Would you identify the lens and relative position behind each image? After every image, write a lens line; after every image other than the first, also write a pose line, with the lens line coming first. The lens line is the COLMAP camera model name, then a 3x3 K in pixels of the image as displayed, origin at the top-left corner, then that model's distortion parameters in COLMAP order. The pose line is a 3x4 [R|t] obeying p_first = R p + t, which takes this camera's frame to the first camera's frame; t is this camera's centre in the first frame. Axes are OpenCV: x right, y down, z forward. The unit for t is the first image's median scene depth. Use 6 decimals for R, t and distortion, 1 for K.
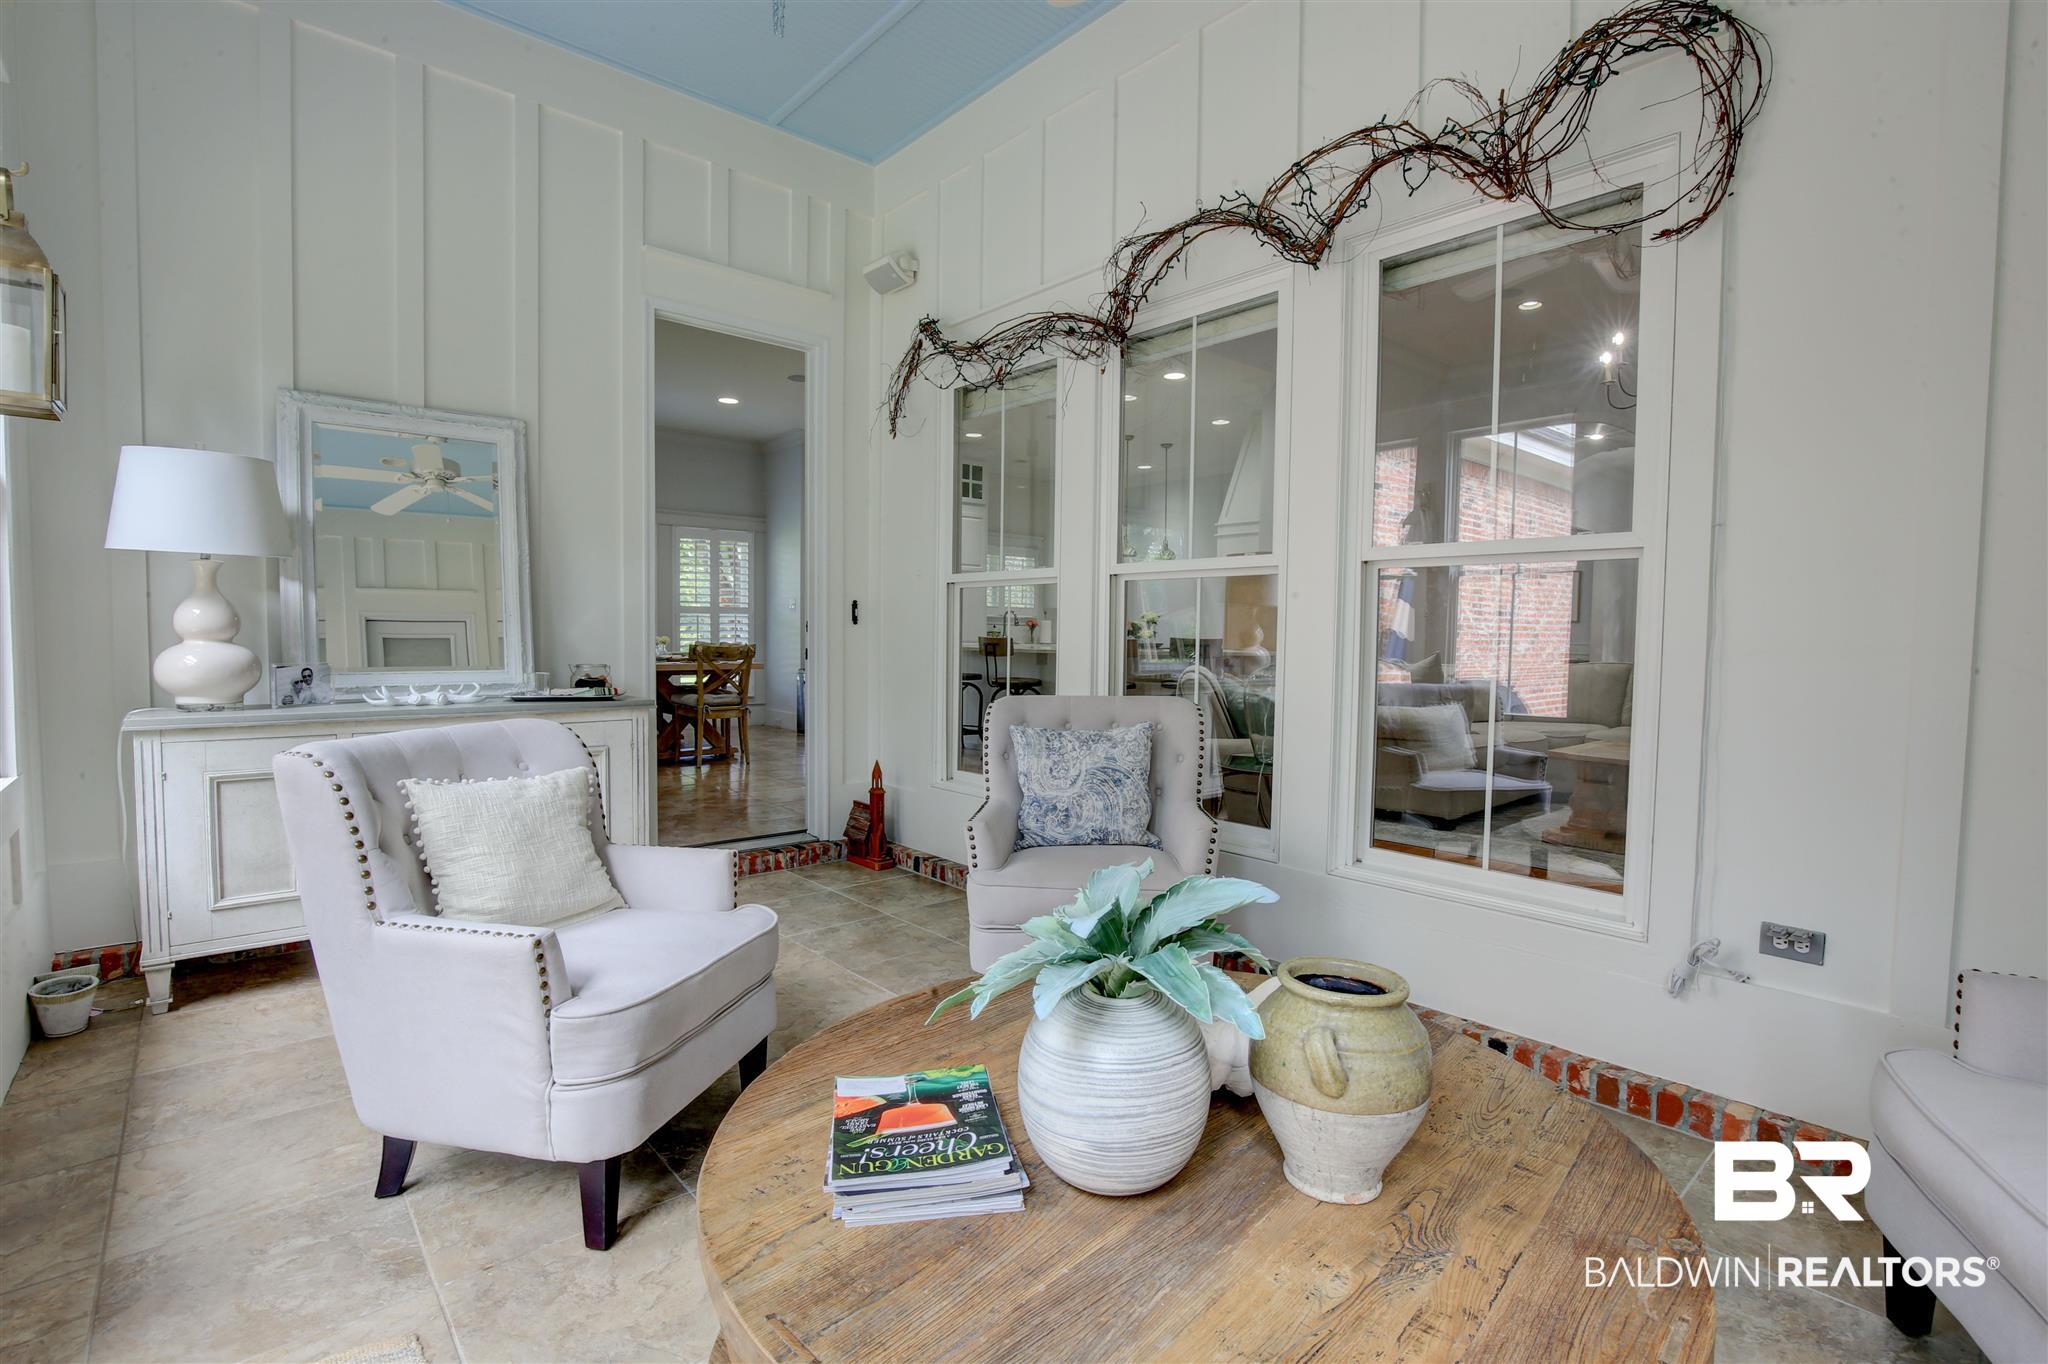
lens RADIAL K [[945.4, 0, 1021.7], [0, 945.4, 681.1], [0, 0, 1]] dist [-0.031334, 0.004578]
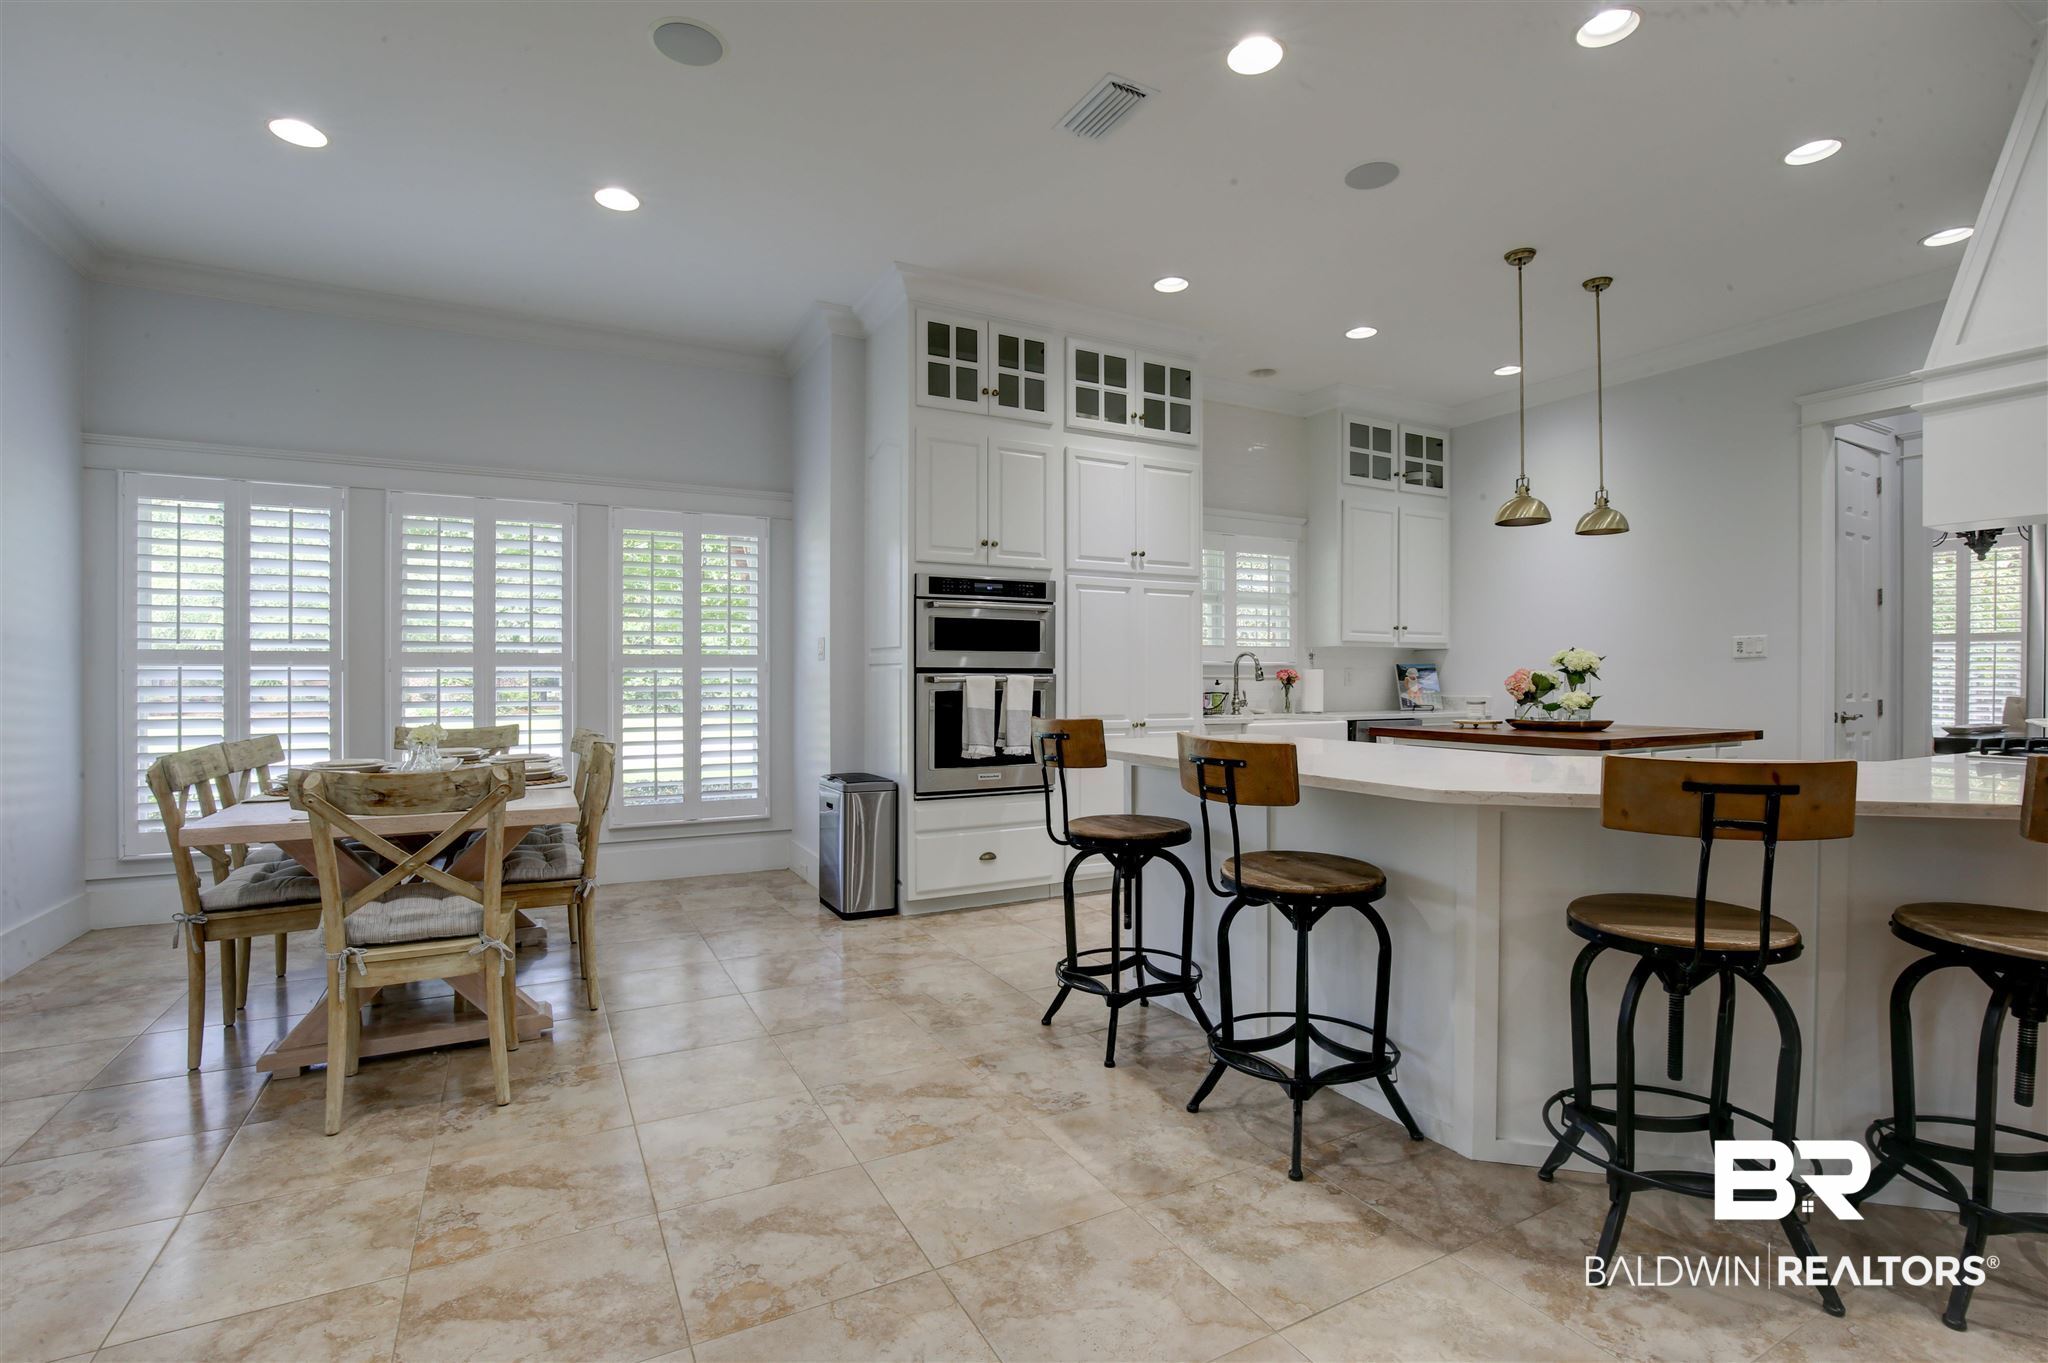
lens RADIAL K [[945.4, 0, 1024.6], [0, 945.4, 680.1], [0, 0, 1]] dist [-0.031334, 0.004578]
pose [[0.974982, -0.012270, -0.221943, -0.018820], [0.000518, 0.998598, -0.052934, -0.034918], [0.222281, 0.051494, 0.973622, 0.509119]]
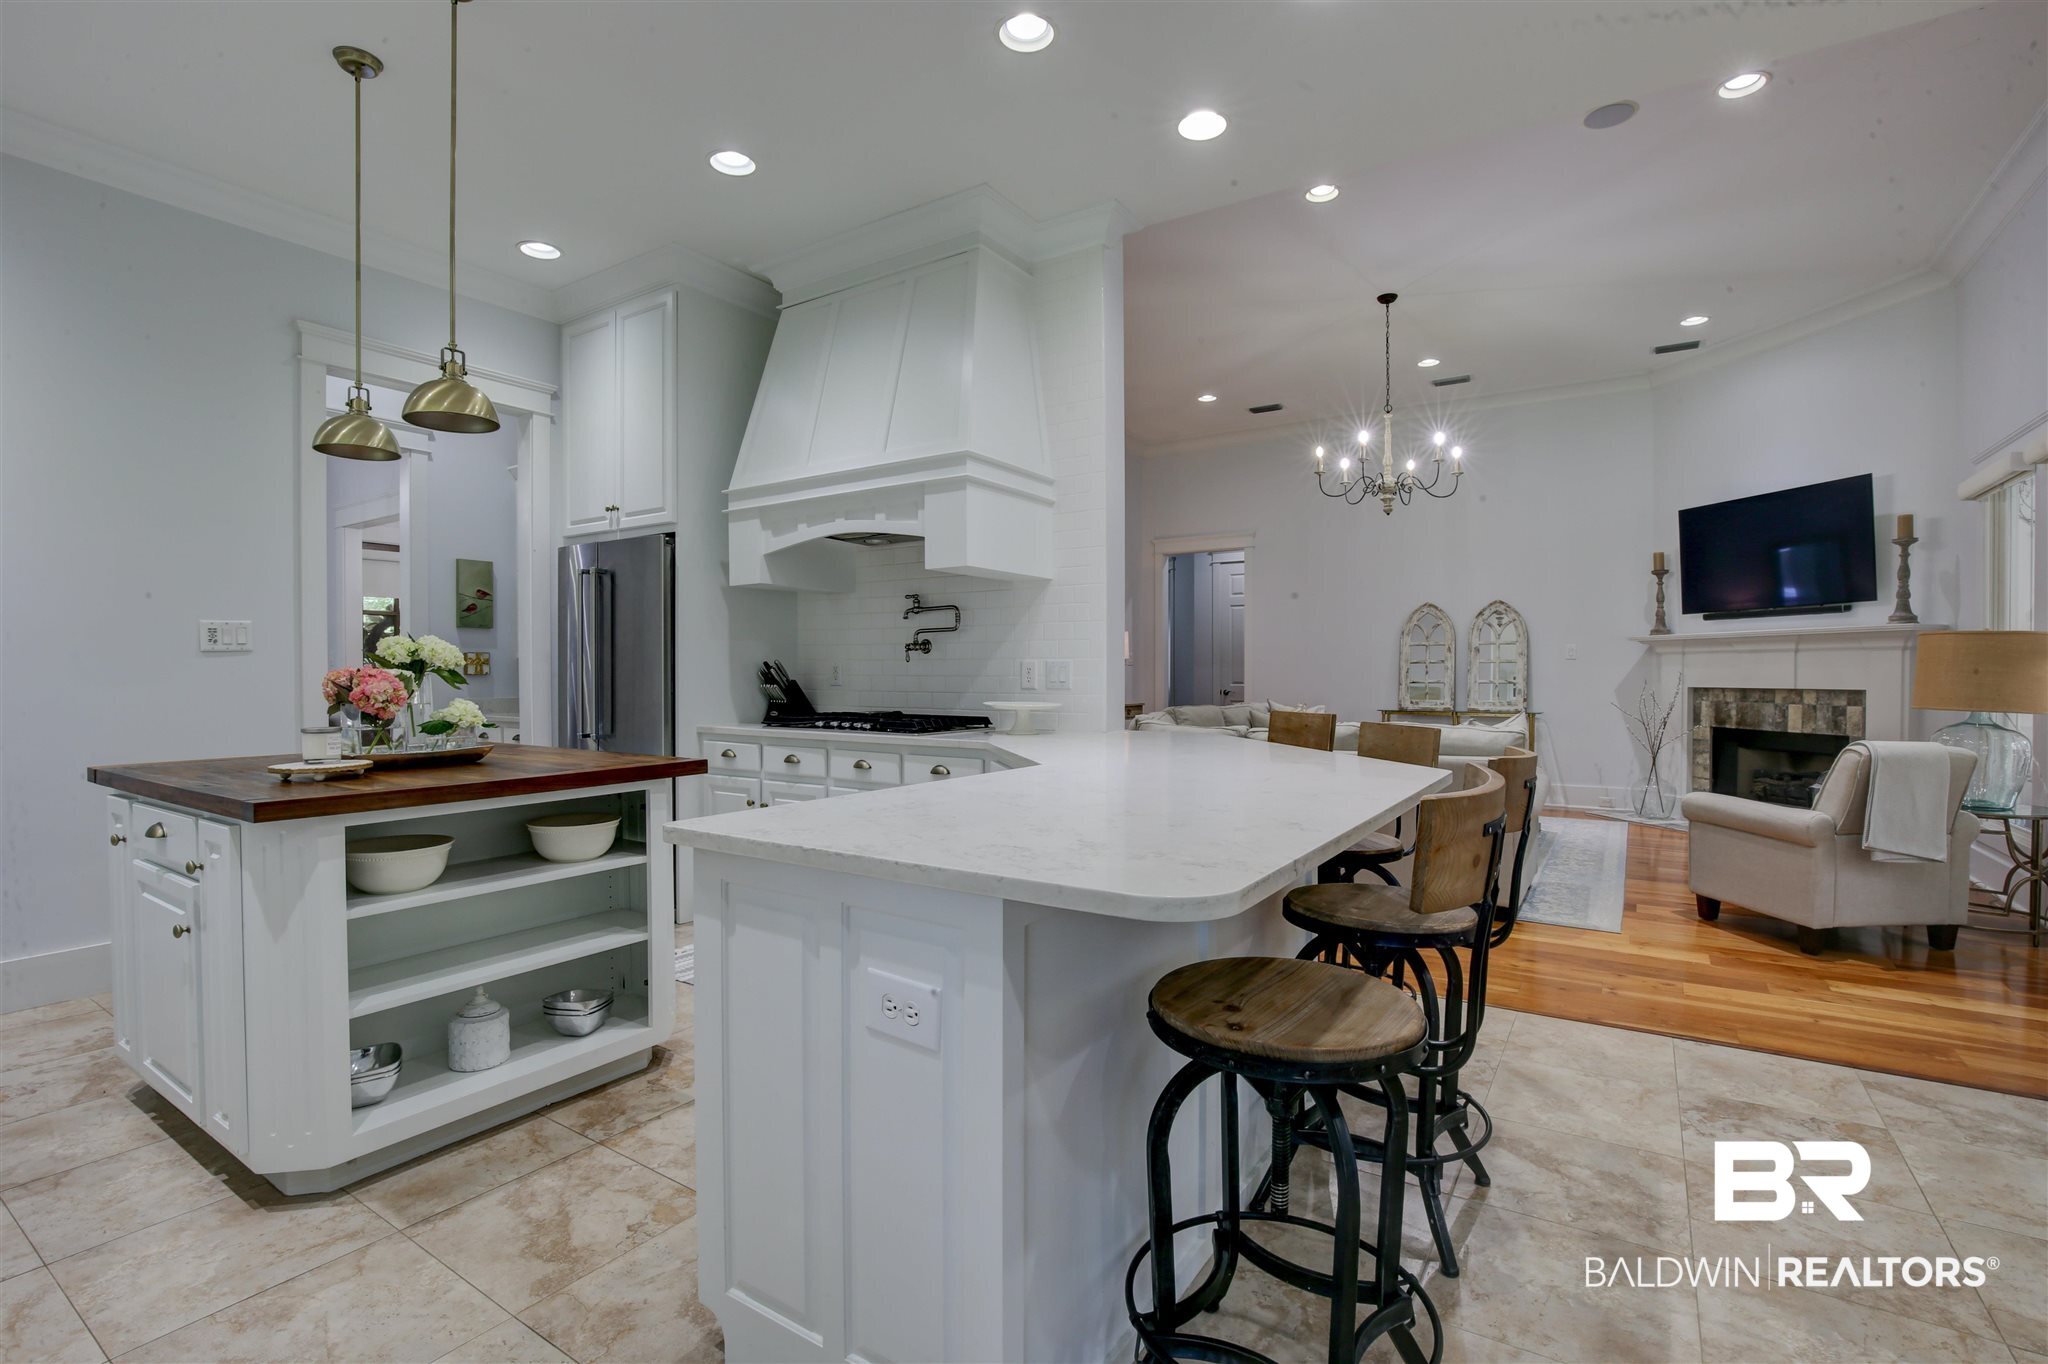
lens RADIAL K [[945.4, 0, 1024.9], [0, 945.4, 681.5], [0, 0, 1]] dist [-0.031334, 0.004578]
pose [[-0.271624, -0.025598, 0.962063, -0.178804], [0.051411, 0.997833, 0.041065, -0.060362], [-0.961029, 0.060615, -0.269719, 0.884186]]
